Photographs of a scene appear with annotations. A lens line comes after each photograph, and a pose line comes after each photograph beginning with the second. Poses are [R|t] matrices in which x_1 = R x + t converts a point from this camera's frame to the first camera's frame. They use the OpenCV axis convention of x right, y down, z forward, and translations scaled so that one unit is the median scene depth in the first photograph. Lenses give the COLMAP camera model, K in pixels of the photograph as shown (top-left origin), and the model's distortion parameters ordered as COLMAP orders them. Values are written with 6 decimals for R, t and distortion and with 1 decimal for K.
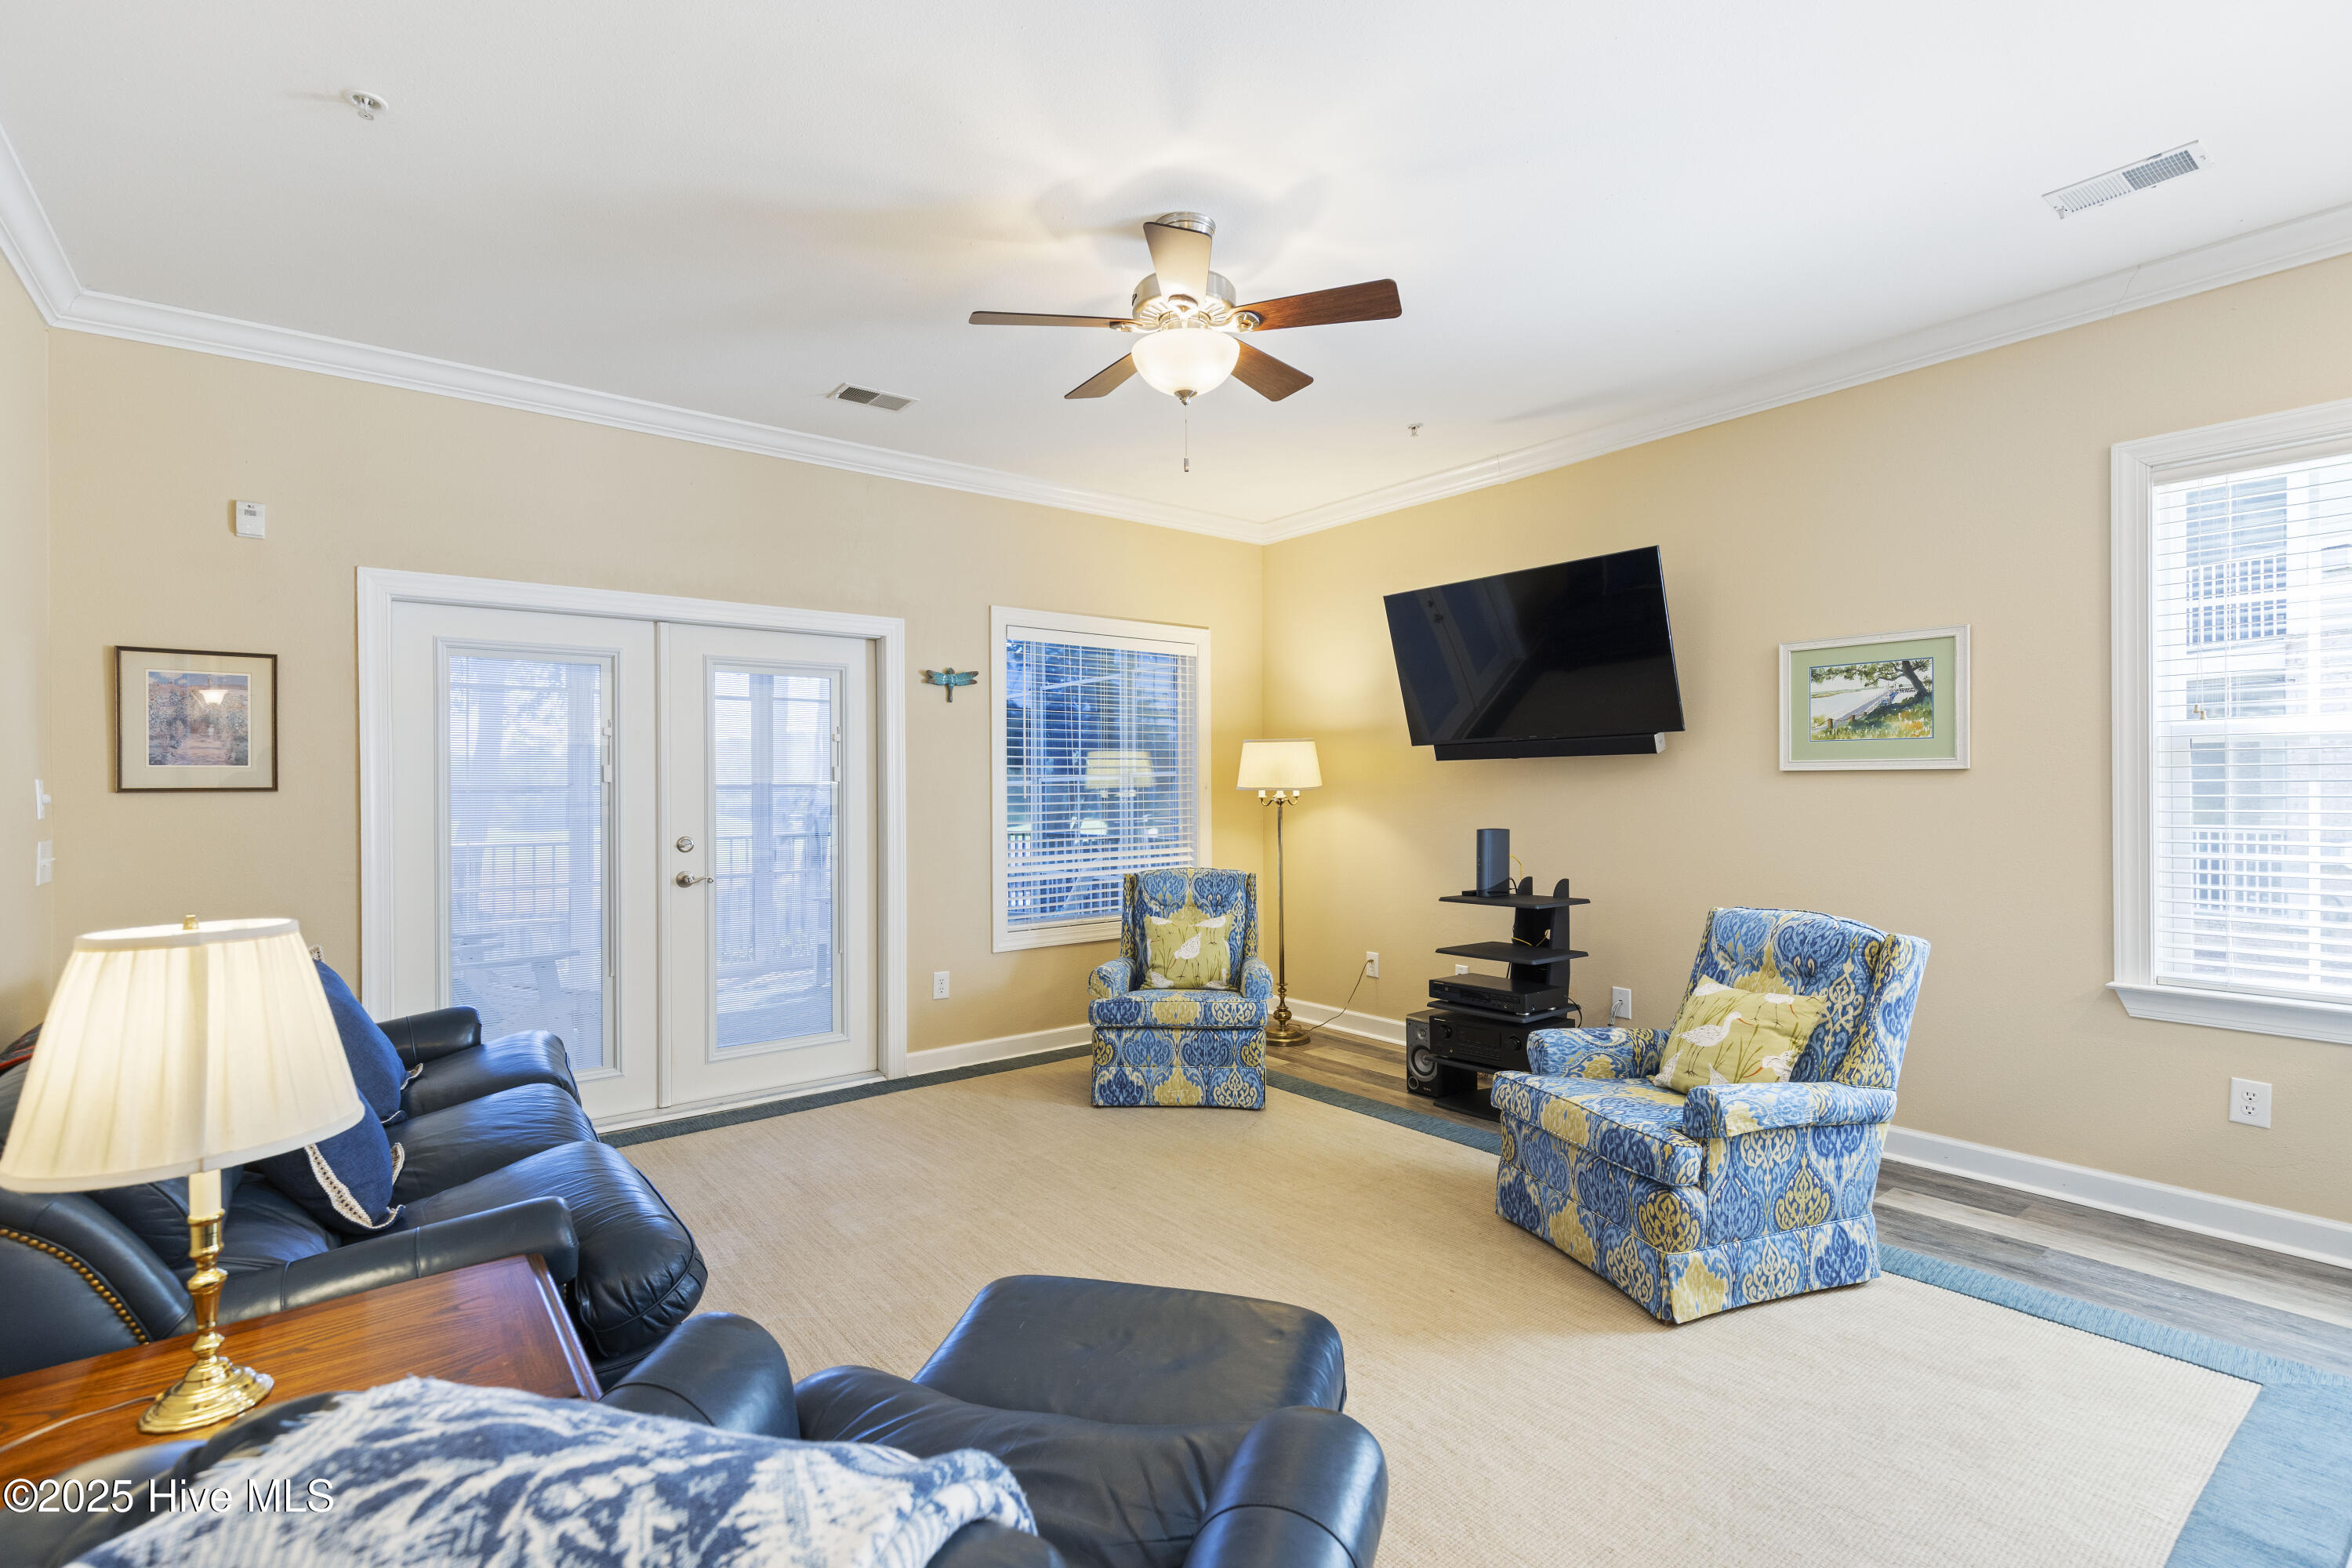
lens RADIAL K [[1074.4, 0, 1175.4], [0, 1074.4, 782.0], [0, 0, 1]] dist [0.012014, -0.004027]
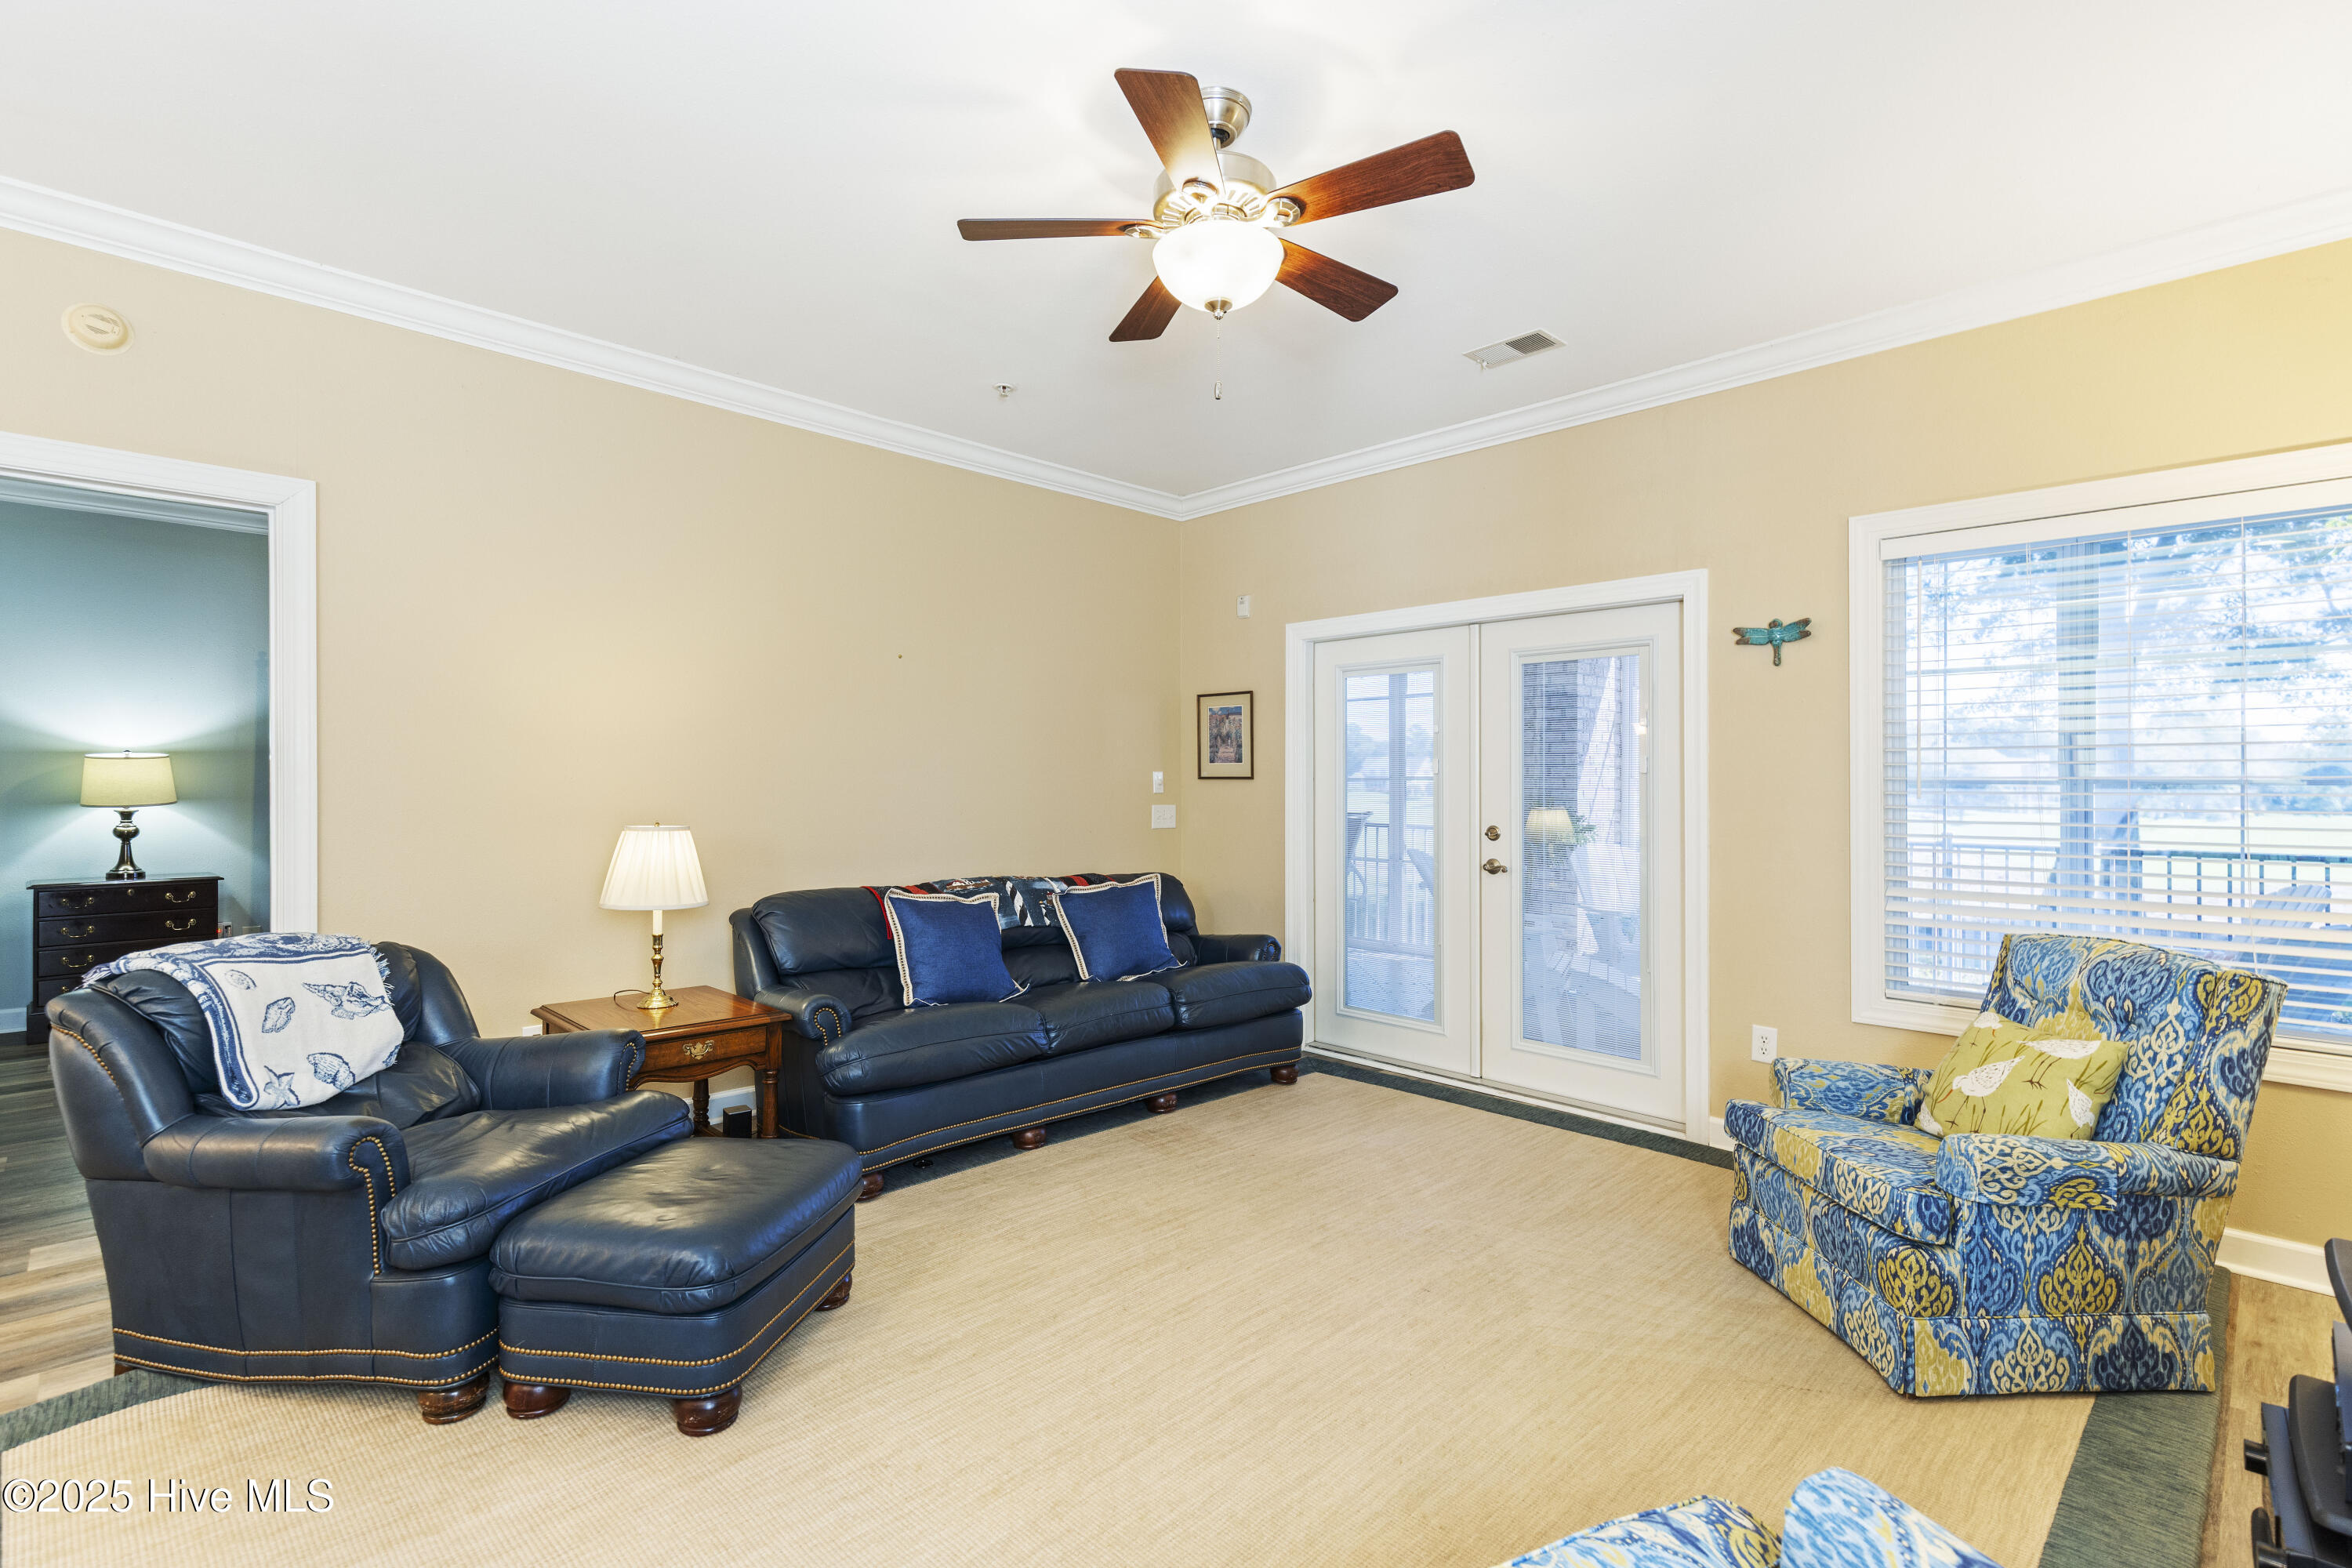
lens RADIAL K [[1074.4, 0, 1165.8], [0, 1074.4, 783.9], [0, 0, 1]] dist [0.012014, -0.004027]
pose [[0.109739, 0.008700, -0.993922, 0.640452], [-0.002905, 0.999960, 0.008432, 0.002412], [0.993956, 0.001962, 0.109760, 0.667309]]
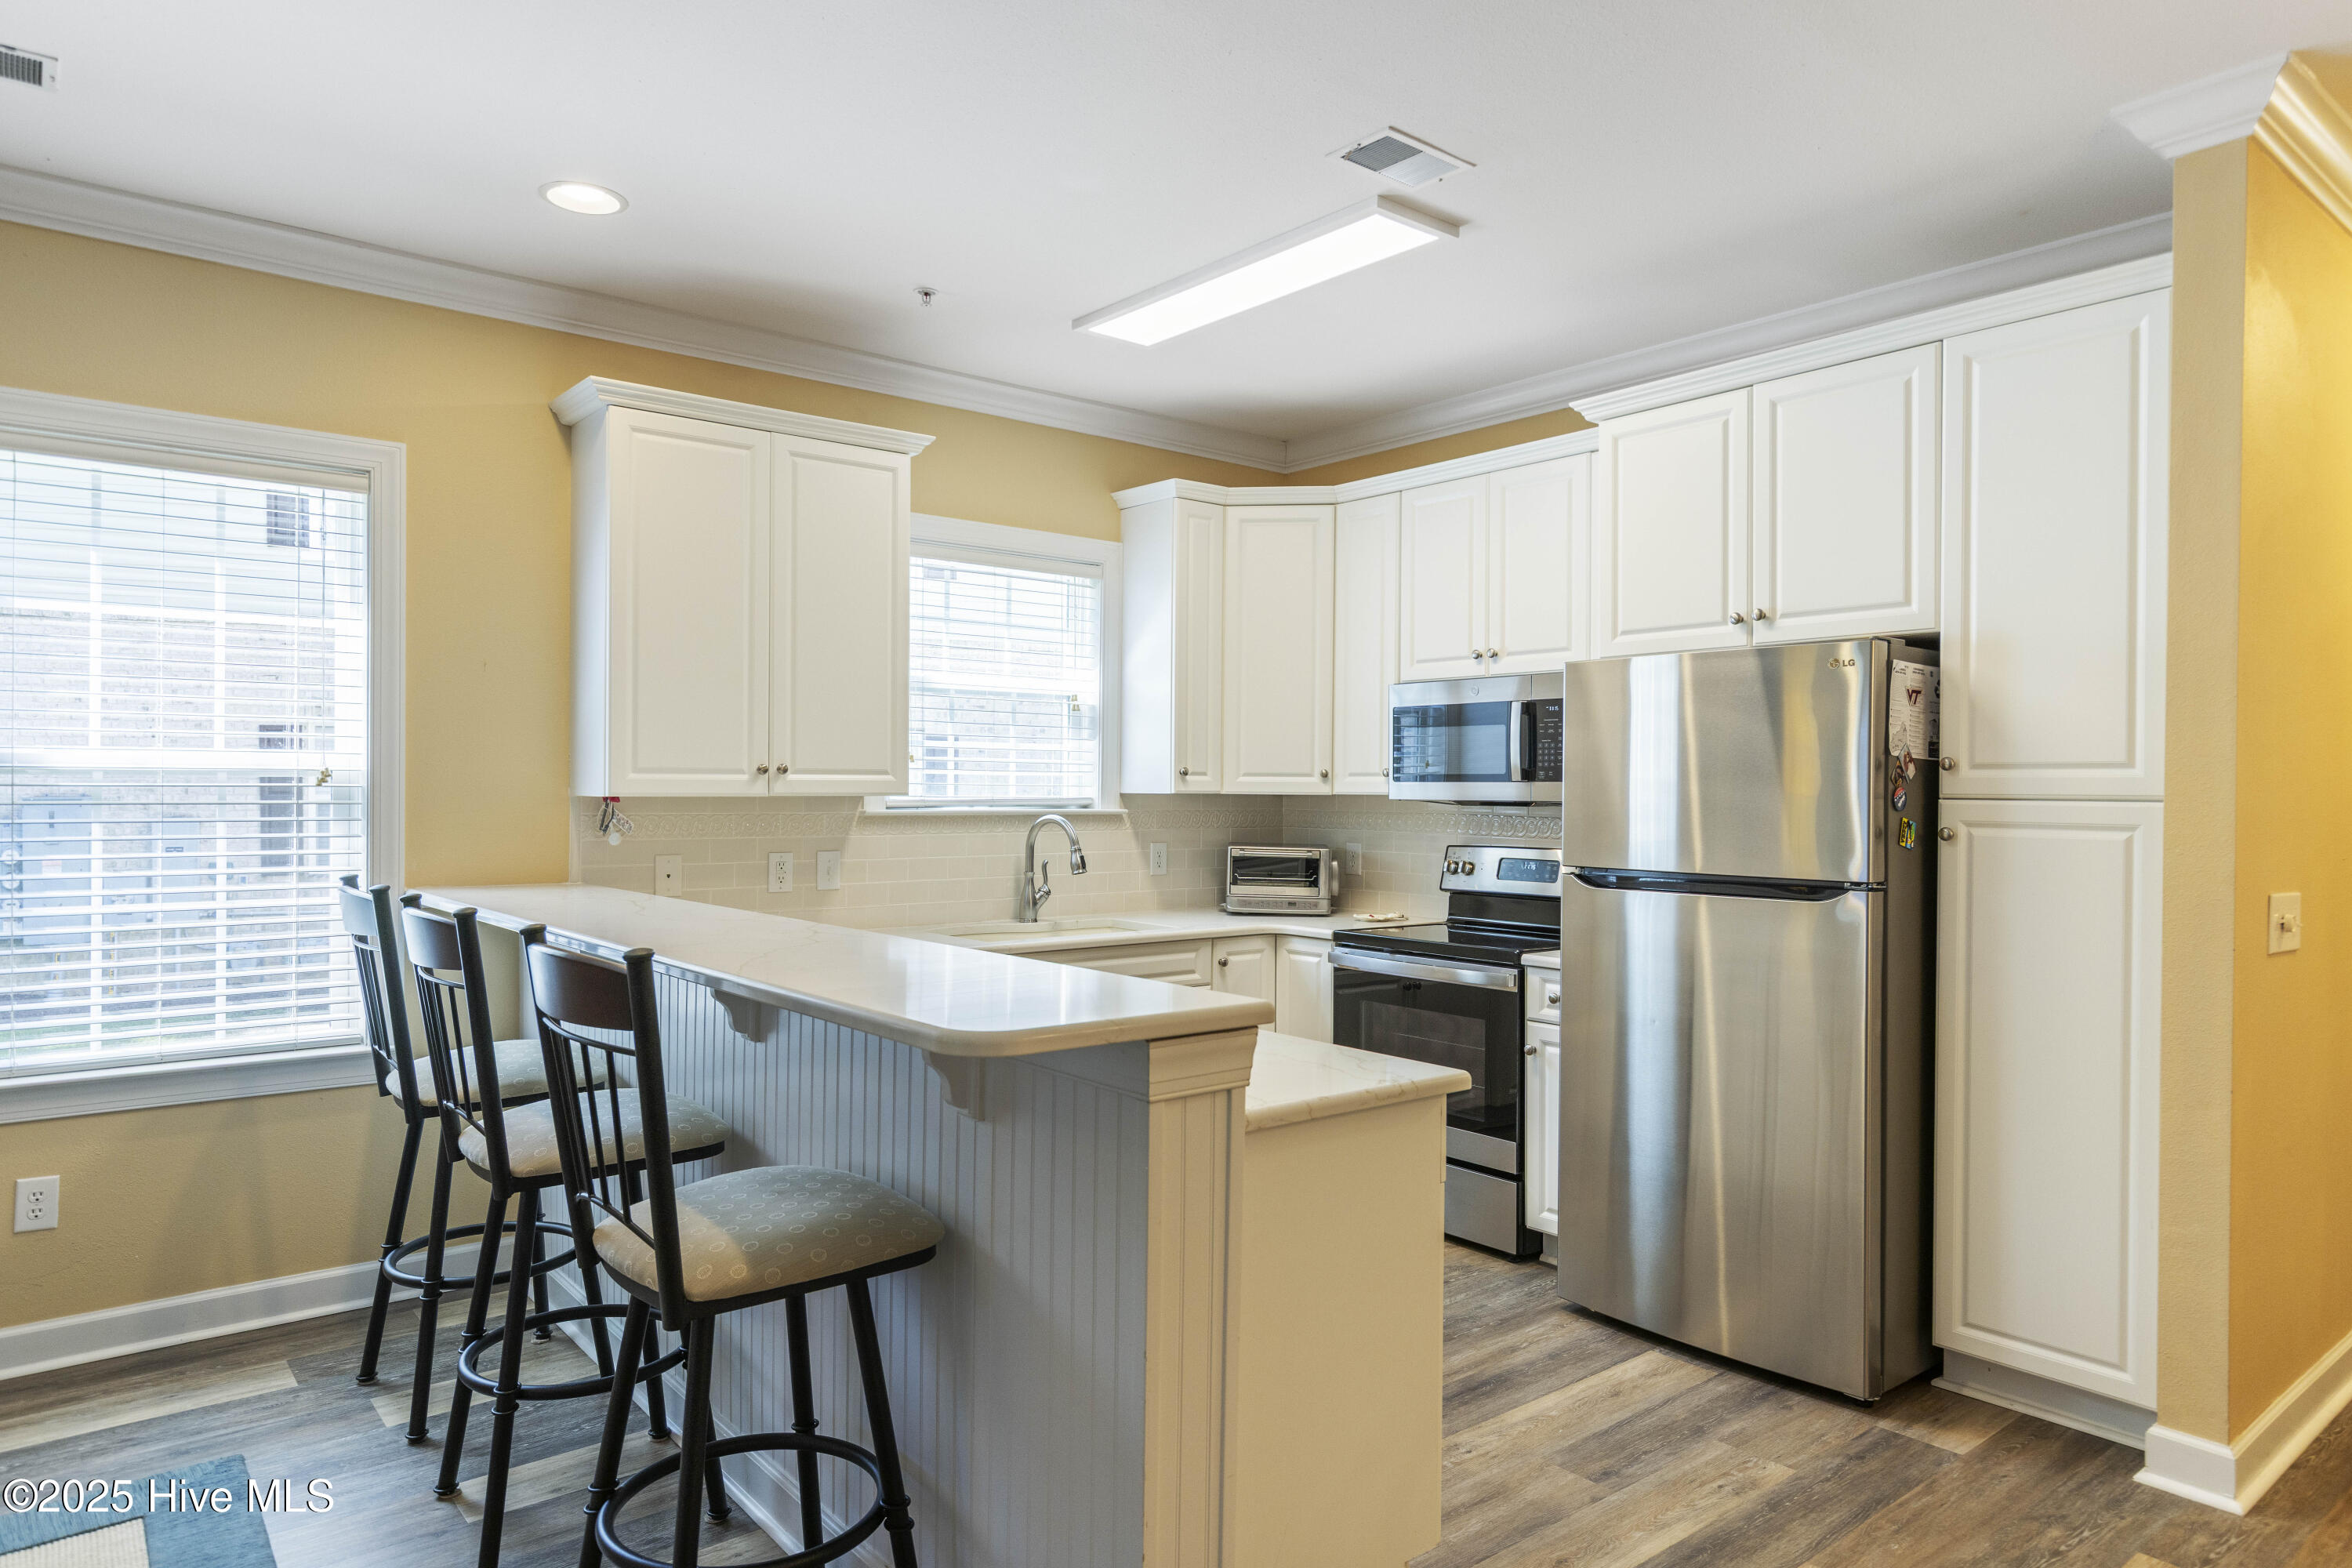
lens RADIAL K [[1462.2, 0, 1159.2], [0, 1462.2, 784.0], [0, 0, 1]] dist [0.002208, 0.009797]
pose [[-0.022573, 0.005355, 0.999731, -0.139920], [-0.013417, 0.999894, -0.005658, -0.029763], [-0.999655, -0.013541, -0.022498, 0.122989]]
